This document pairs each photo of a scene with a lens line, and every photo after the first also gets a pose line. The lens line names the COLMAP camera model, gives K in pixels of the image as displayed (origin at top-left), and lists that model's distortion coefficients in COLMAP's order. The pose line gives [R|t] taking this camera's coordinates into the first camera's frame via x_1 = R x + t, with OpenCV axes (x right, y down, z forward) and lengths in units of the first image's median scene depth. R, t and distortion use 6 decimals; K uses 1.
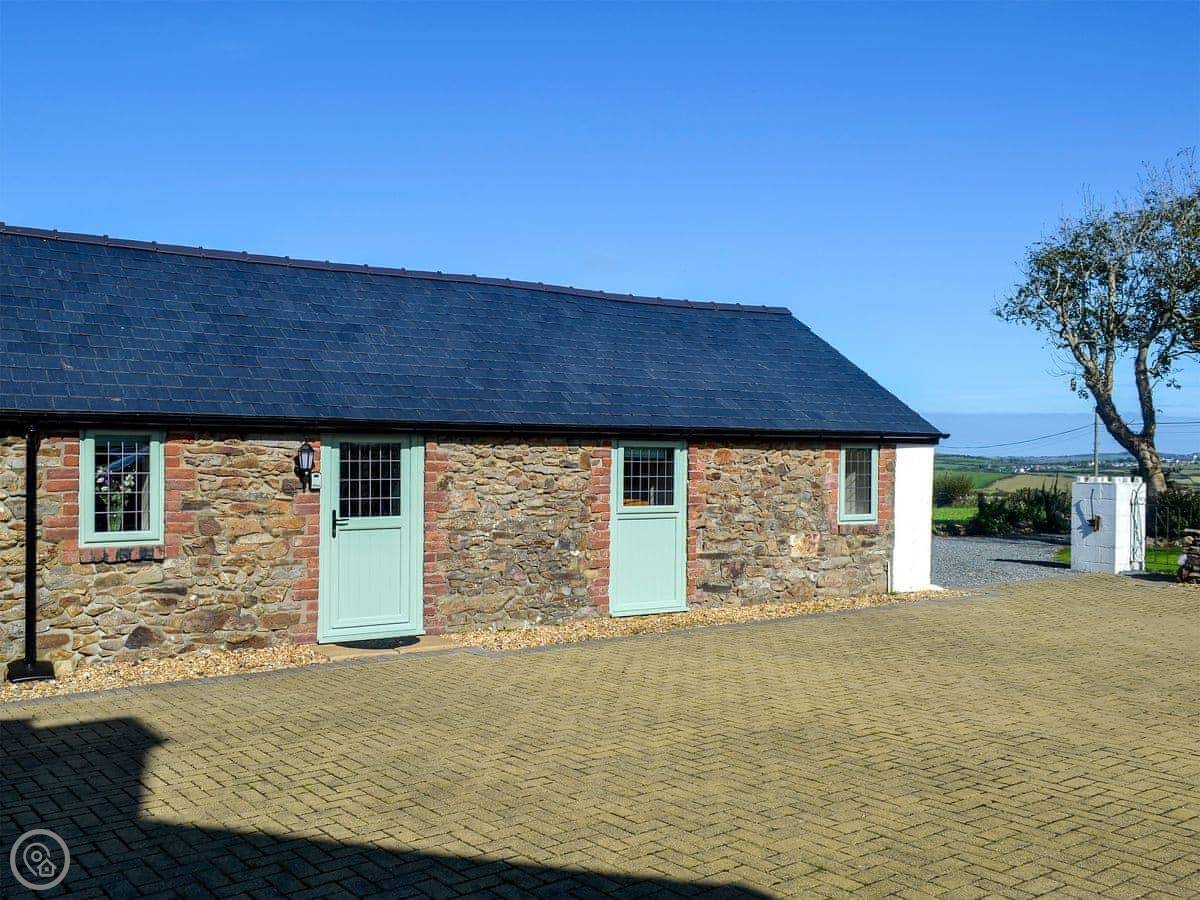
lens RADIAL K [[1099.3, 0, 600.0], [0, 1099.3, 450.0], [0, 0, 1]] dist [0.032508, -0.006610]
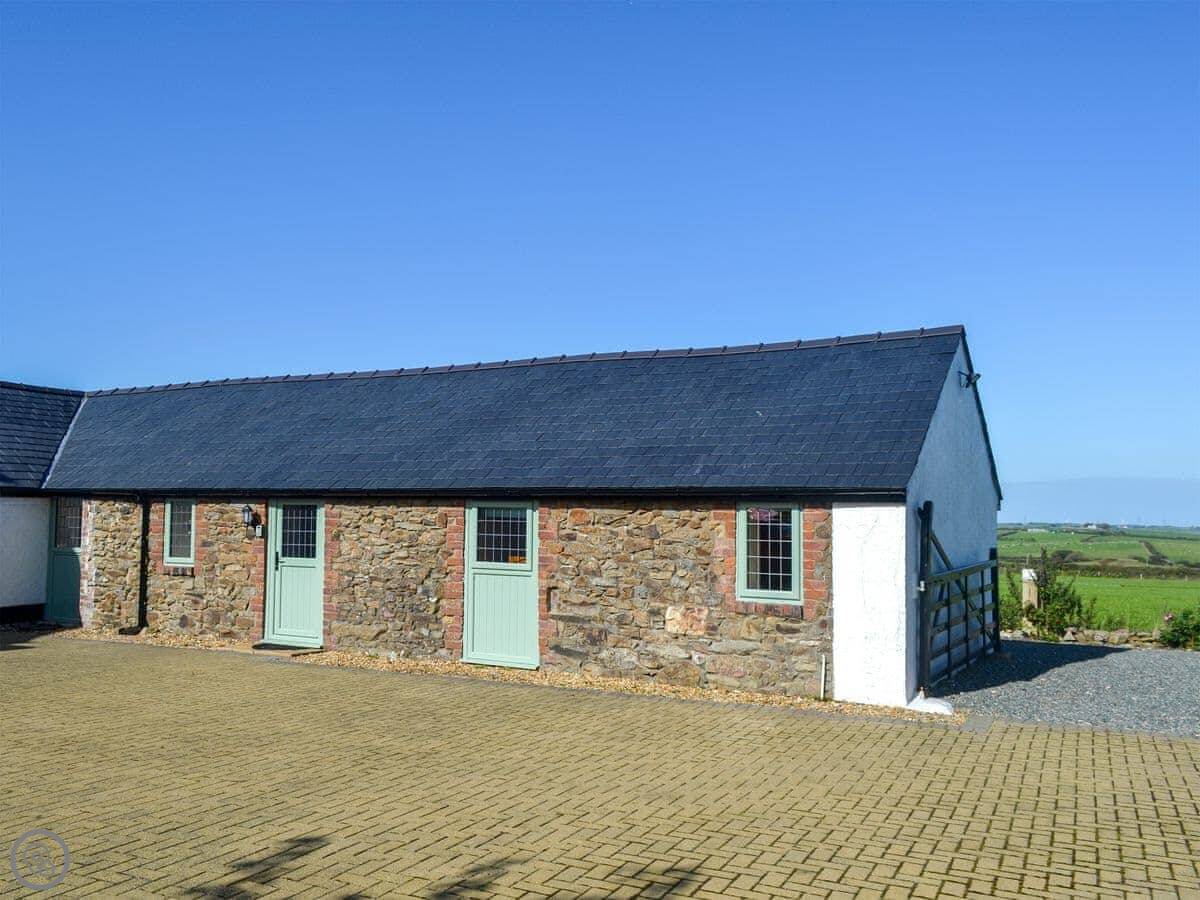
lens RADIAL K [[1099.3, 0, 600.0], [0, 1099.3, 450.0], [0, 0, 1]] dist [0.032508, -0.006610]
pose [[0.445620, -0.056585, -0.893432, 1.063747], [-0.008185, 0.997701, -0.067271, 0.013037], [0.895185, 0.037290, 0.444133, 0.622480]]
